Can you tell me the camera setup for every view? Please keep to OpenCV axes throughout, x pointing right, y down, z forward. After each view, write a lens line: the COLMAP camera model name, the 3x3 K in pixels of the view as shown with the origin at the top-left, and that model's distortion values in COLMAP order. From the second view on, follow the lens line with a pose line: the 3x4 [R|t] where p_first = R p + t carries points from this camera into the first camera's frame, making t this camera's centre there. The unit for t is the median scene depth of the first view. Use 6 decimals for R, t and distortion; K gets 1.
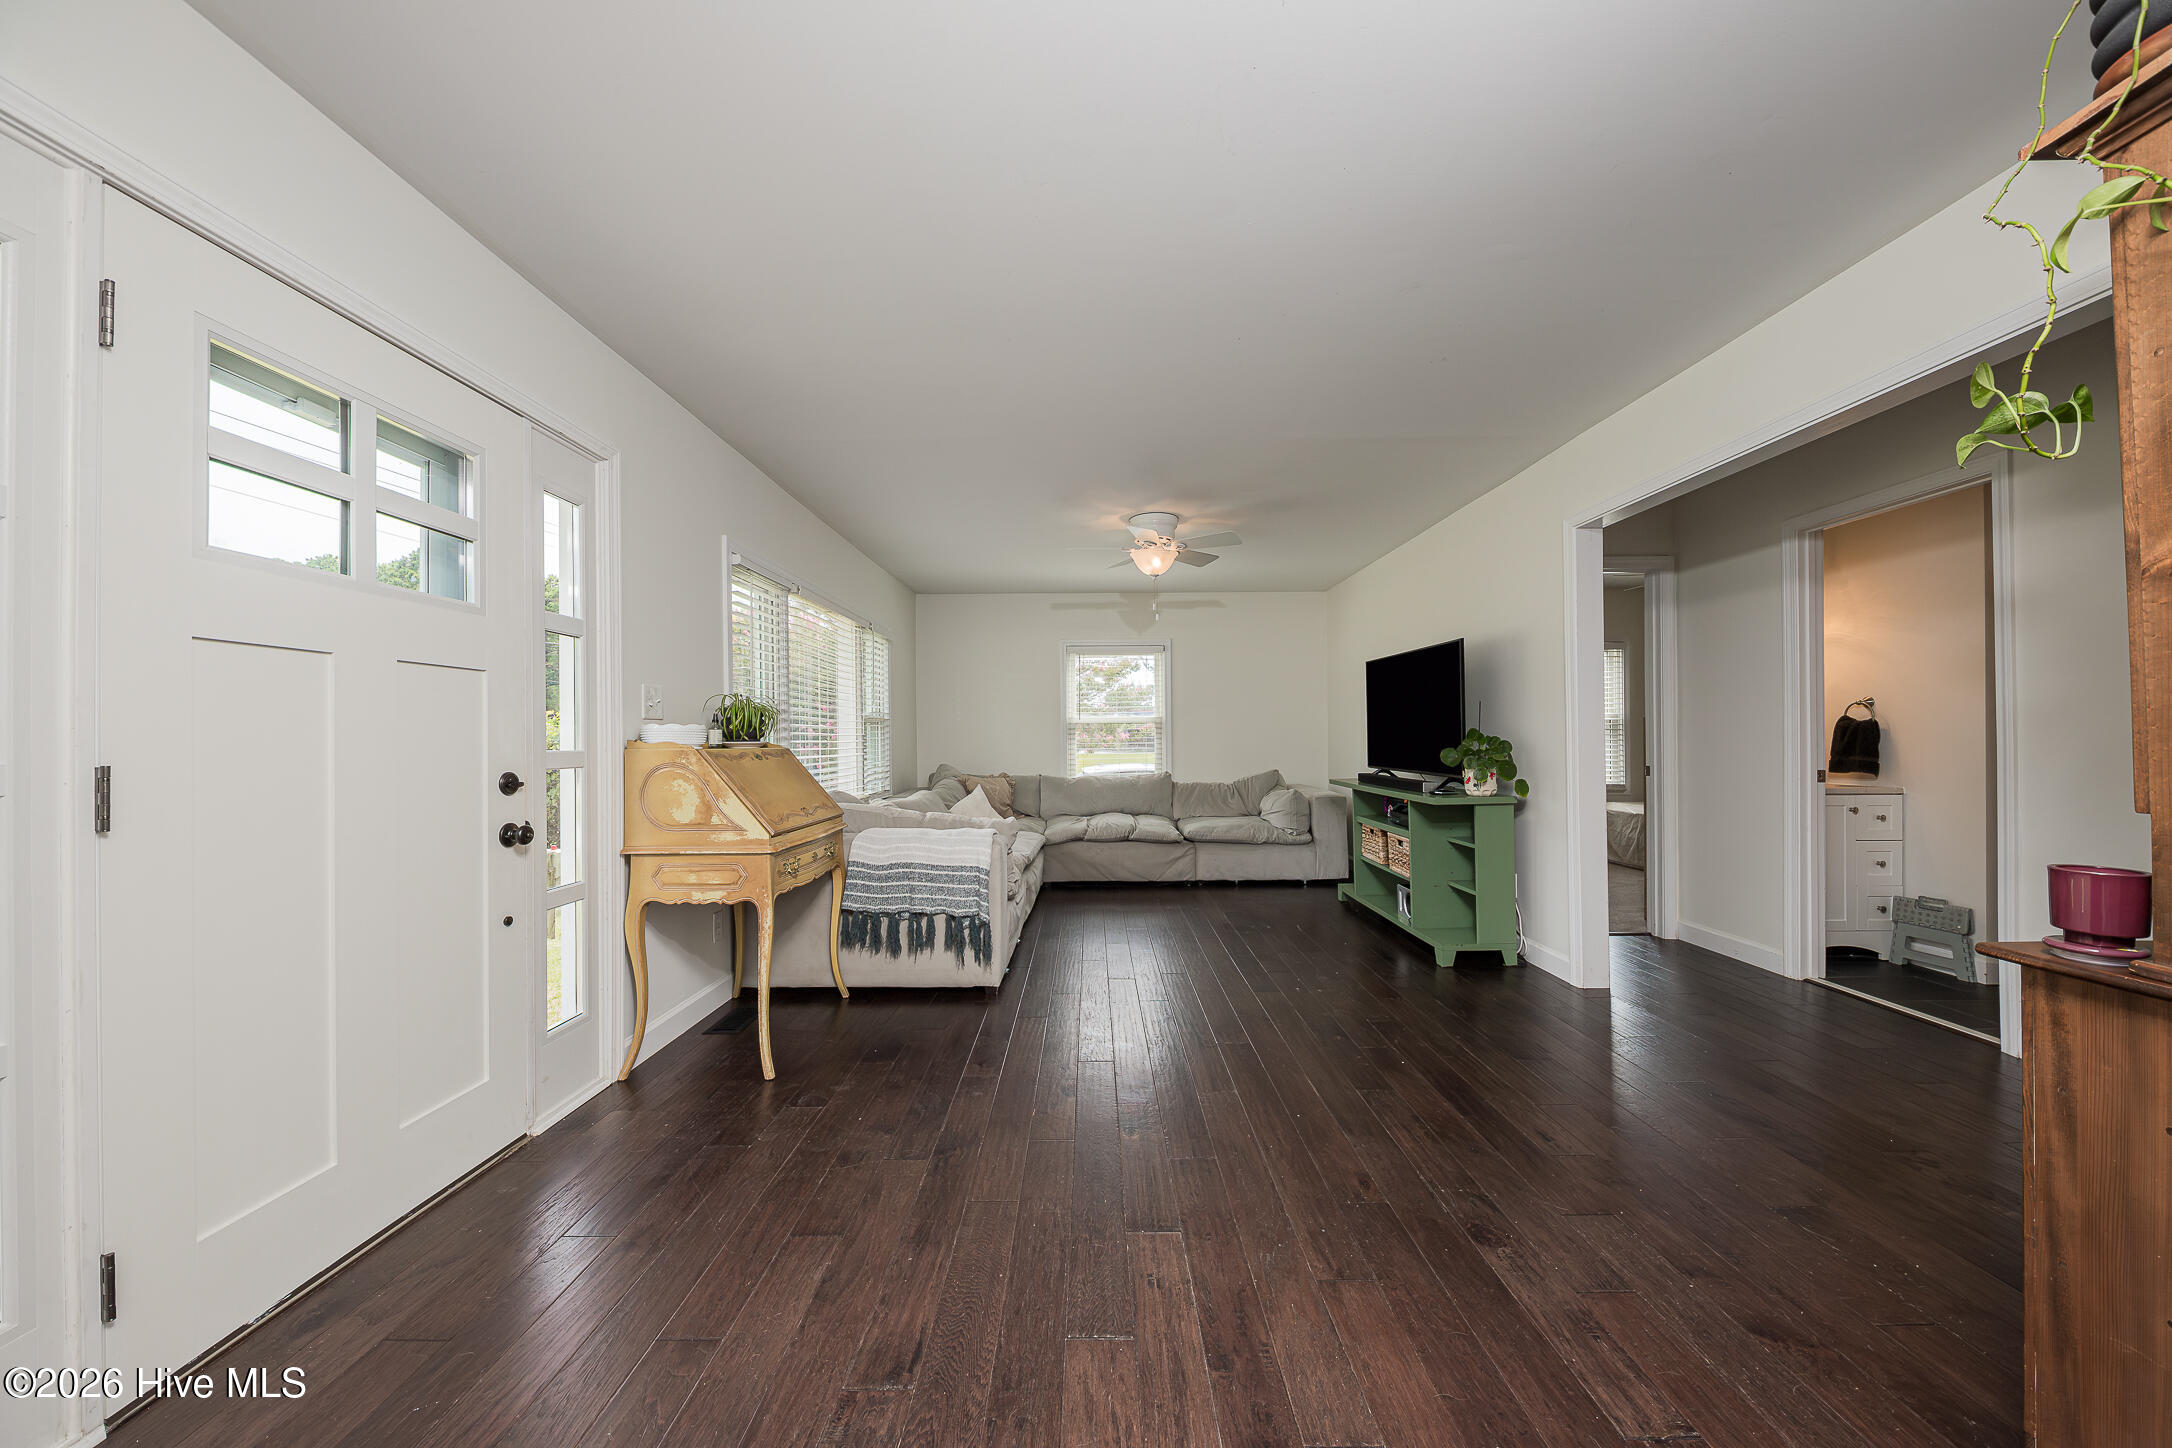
lens RADIAL K [[737.0, 0, 1090.8], [0, 737.0, 731.8], [0, 0, 1]] dist [0.011866, -0.005984]
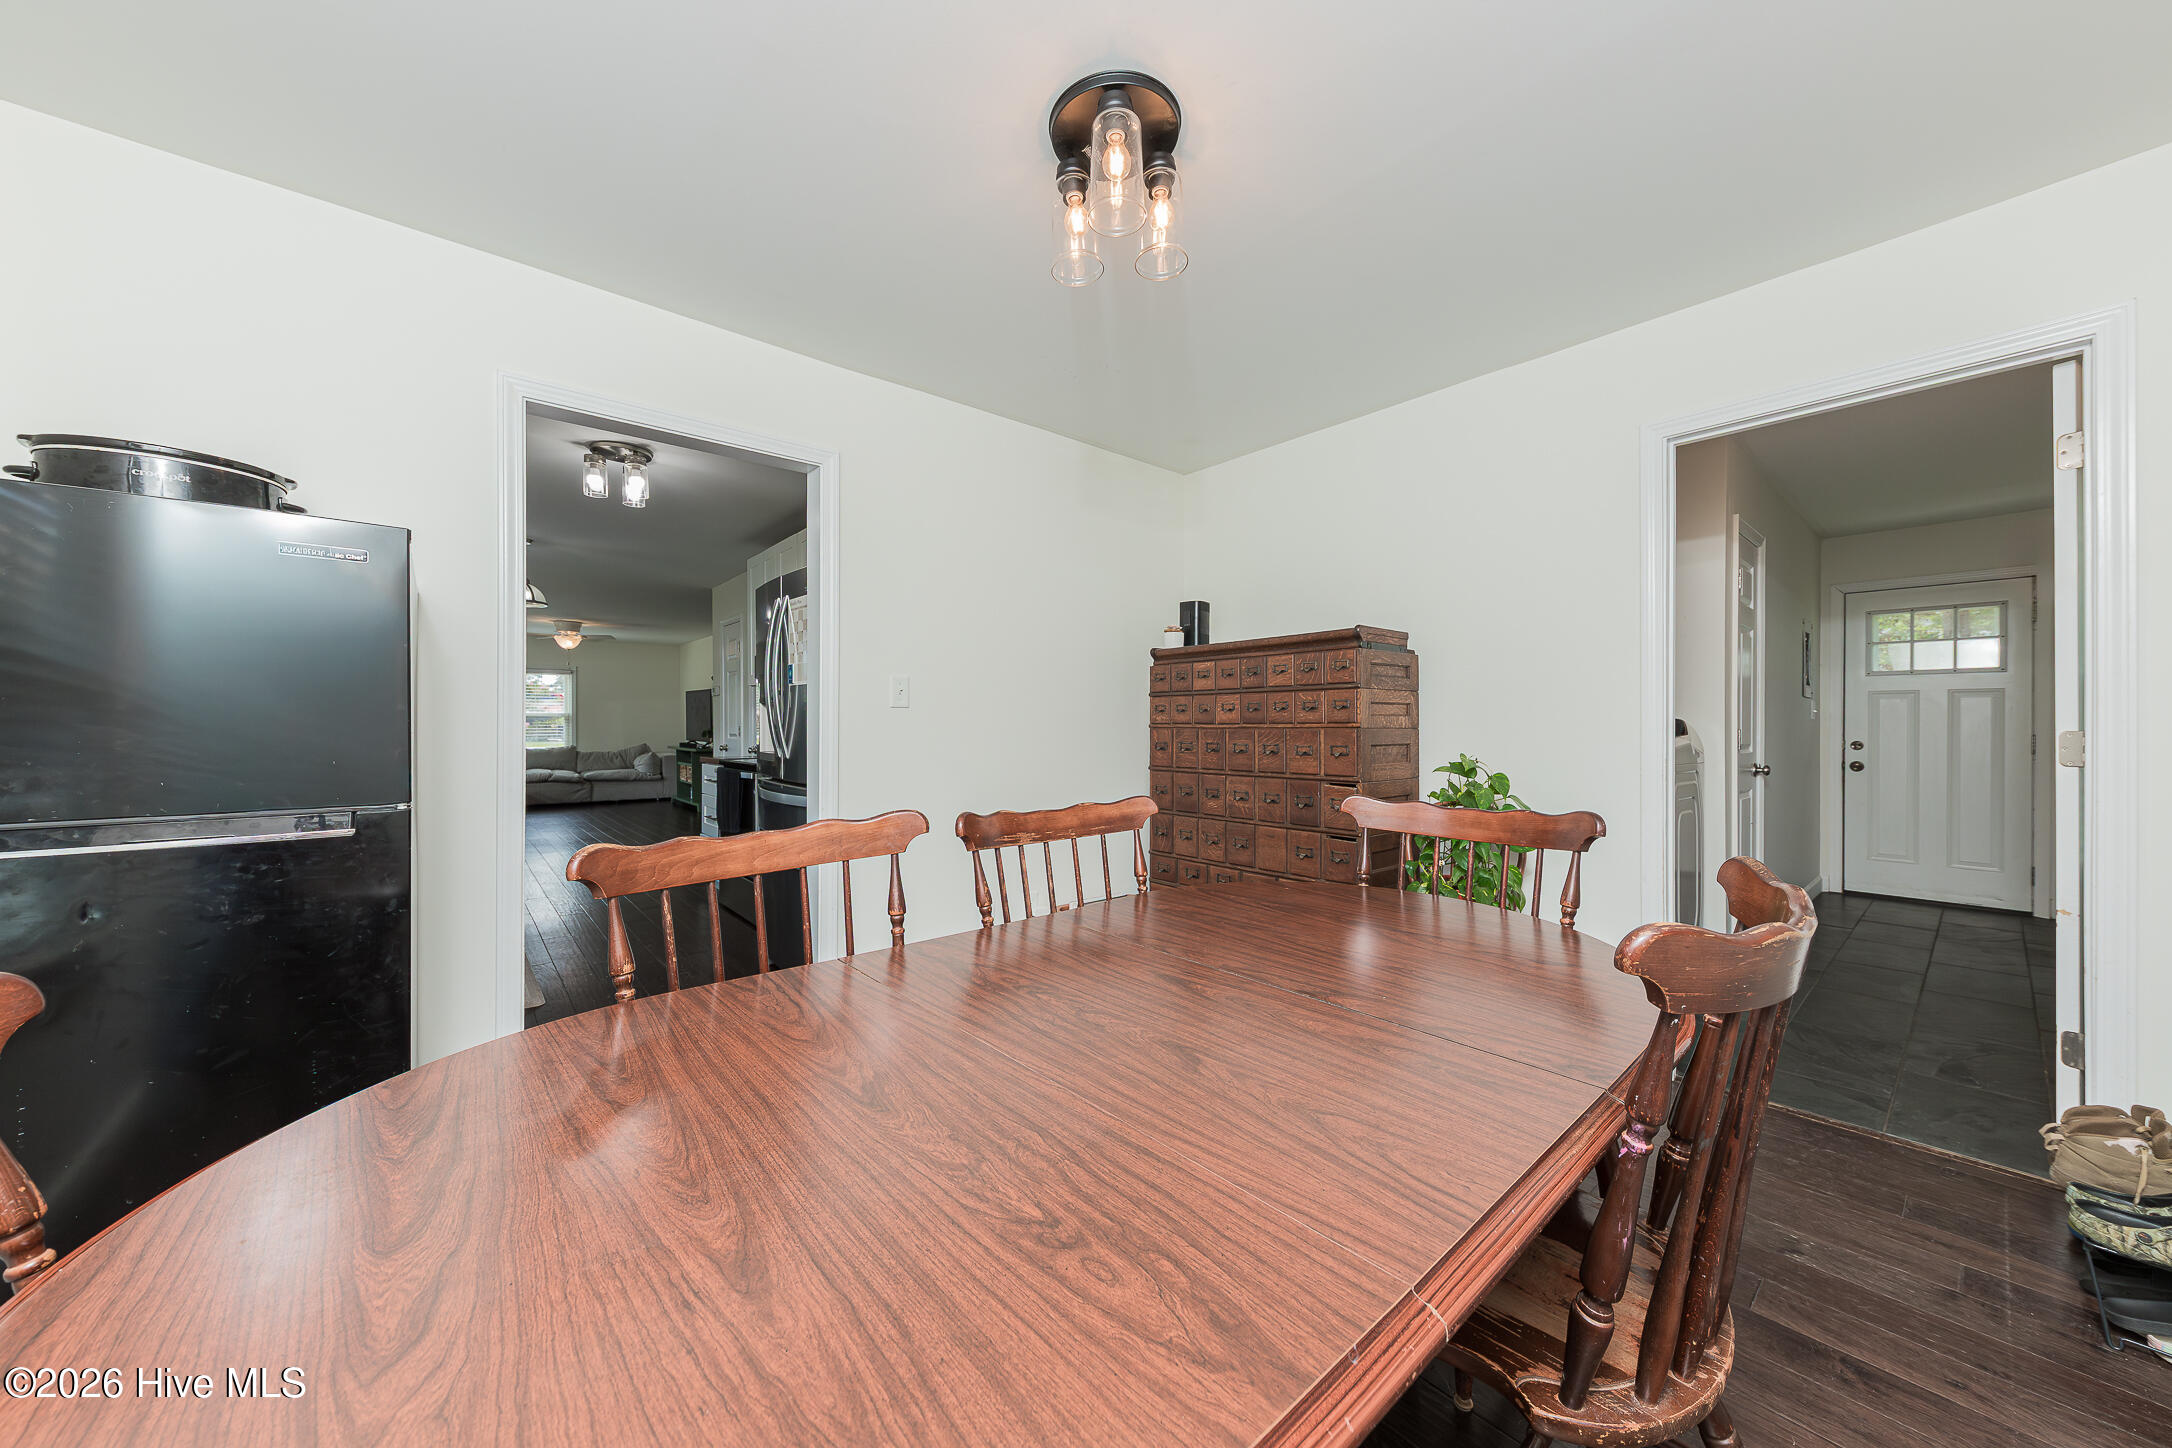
lens RADIAL K [[747.8, 0, 1086.5], [0, 747.8, 731.3], [0, 0, 1]] dist [0.019832, -0.007337]
pose [[0.758926, 0.004116, 0.651164, -0.238300], [-0.013491, 0.999865, 0.009404, -0.020045], [-0.651037, -0.015922, 0.758879, -2.002095]]
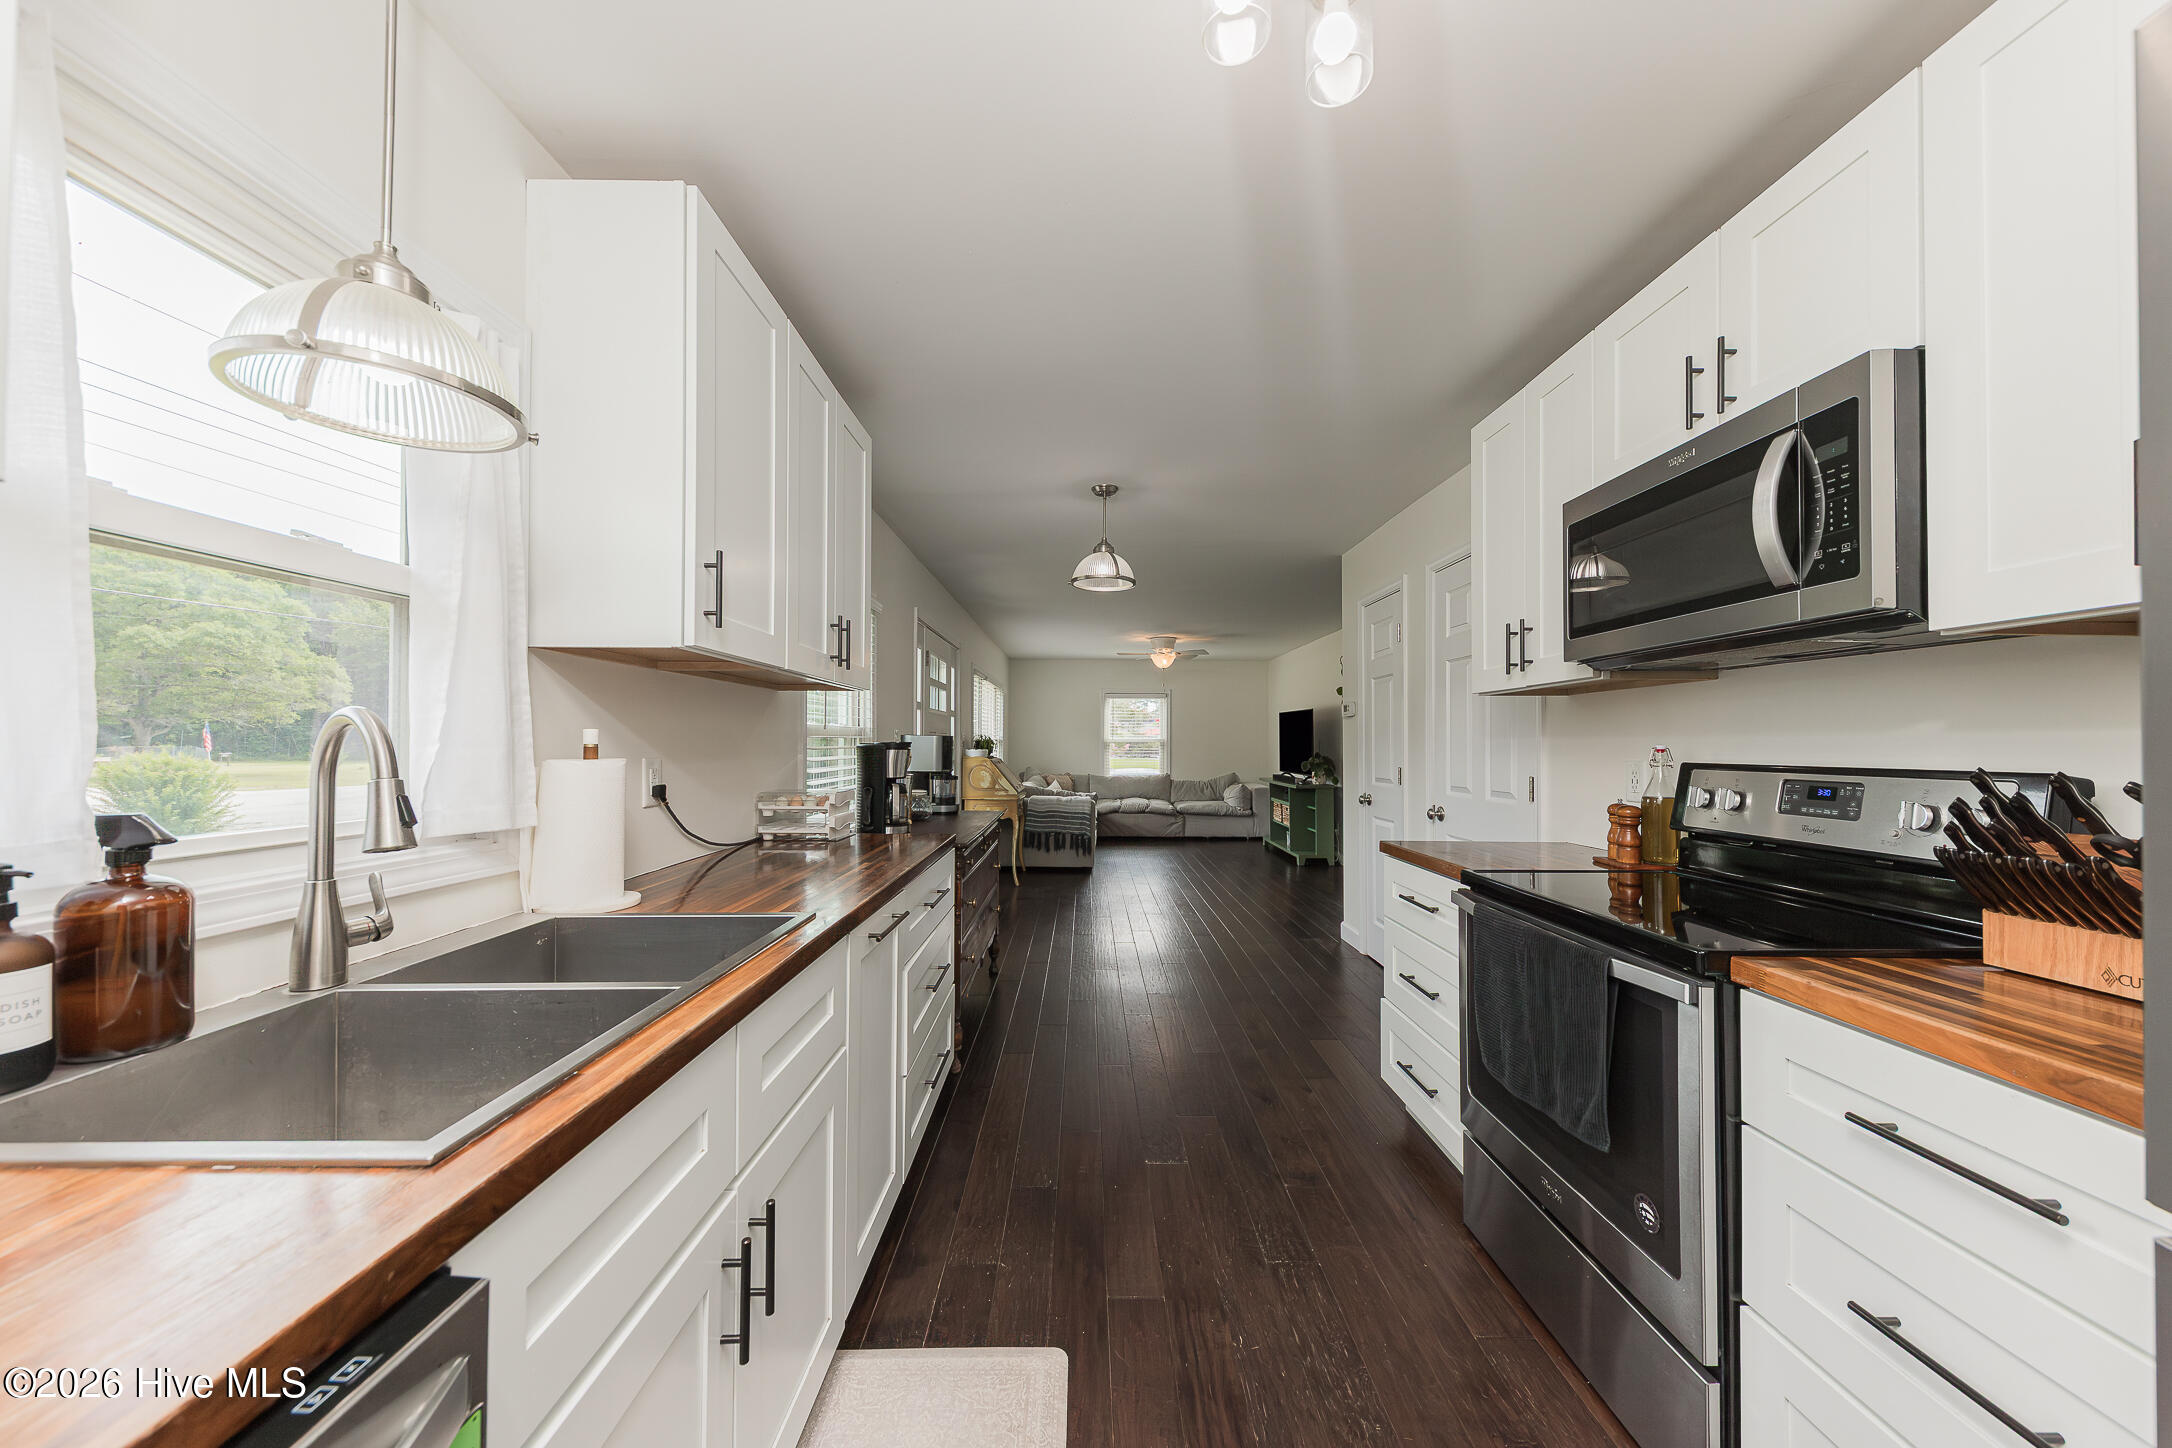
lens RADIAL K [[737.0, 0, 1090.8], [0, 737.0, 731.8], [0, 0, 1]] dist [0.011866, -0.005984]
pose [[0.999898, 0.012438, 0.006990, -0.137923], [-0.012397, 0.999906, -0.005902, -0.043355], [-0.007063, 0.005815, 0.999958, -1.103219]]
